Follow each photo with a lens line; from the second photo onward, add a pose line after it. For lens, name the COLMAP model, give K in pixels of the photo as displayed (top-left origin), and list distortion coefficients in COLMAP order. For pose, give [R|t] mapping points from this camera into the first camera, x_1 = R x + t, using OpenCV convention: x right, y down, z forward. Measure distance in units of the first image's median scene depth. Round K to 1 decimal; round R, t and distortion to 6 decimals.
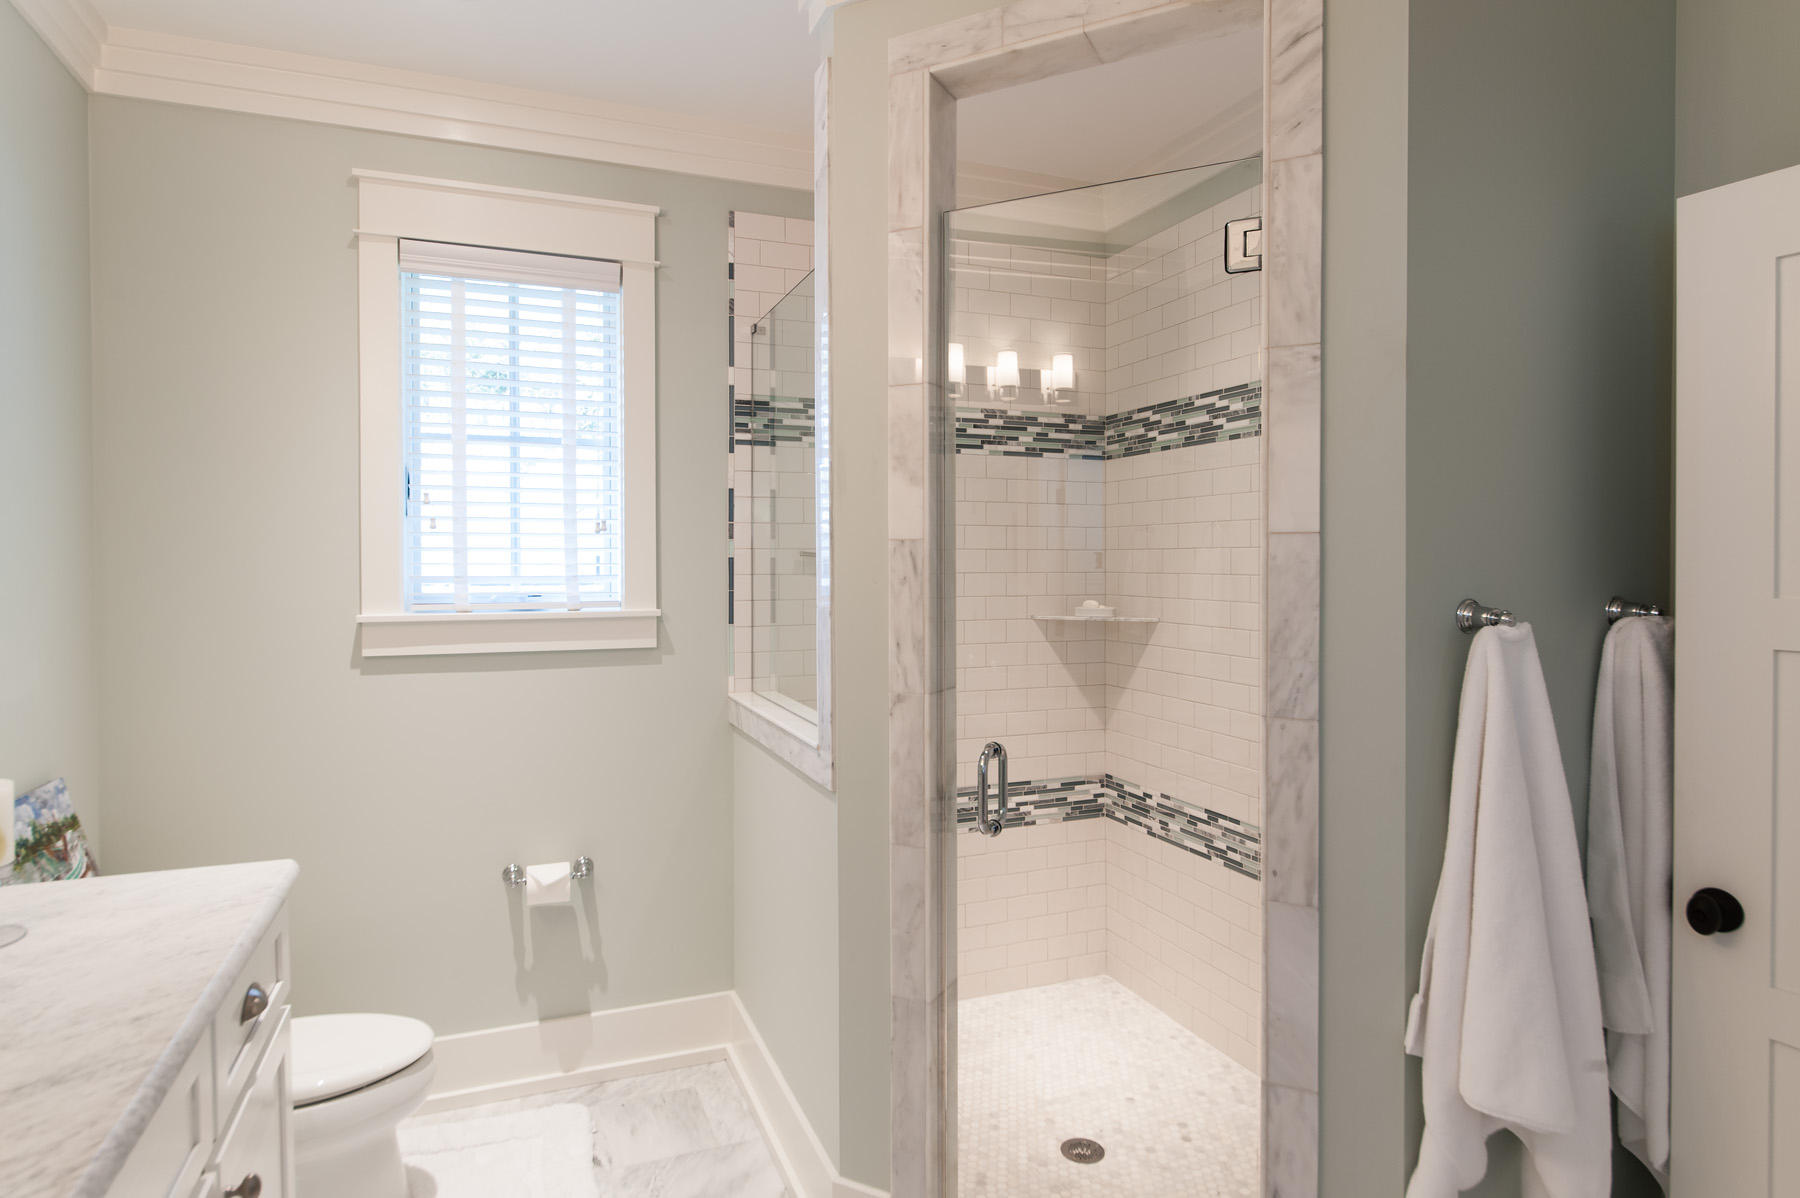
lens RADIAL K [[986.4, 0, 889.2], [0, 986.4, 572.2], [0, 0, 1]] dist [0.007688, -0.002070]
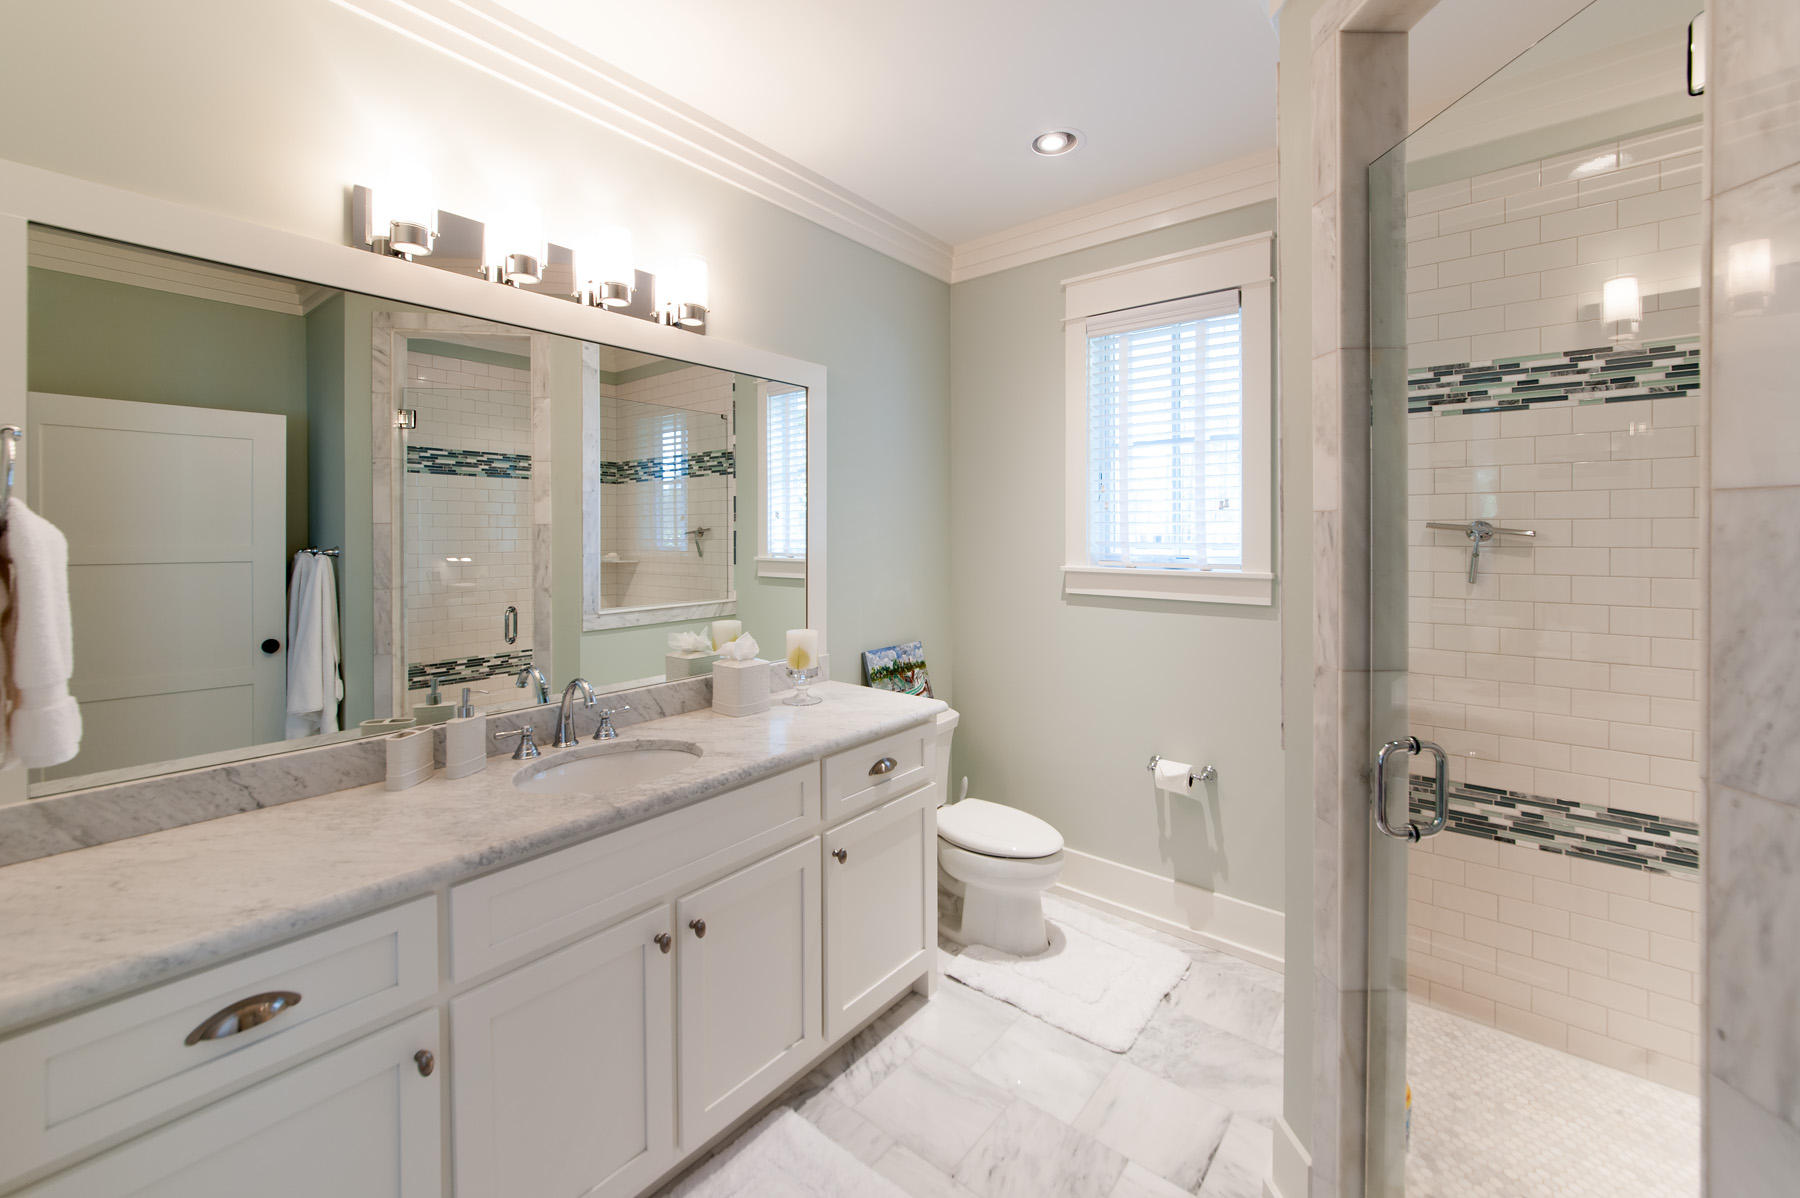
lens RADIAL K [[735.8, 0, 872.3], [0, 735.8, 532.5], [0, 0, 1]] dist [-0.001540, 0.001374]
pose [[0.469846, 0.002708, -0.882744, 0.349173], [-0.010297, 0.999944, -0.002413, -0.003848], [0.882688, 0.010224, 0.469848, 0.193387]]
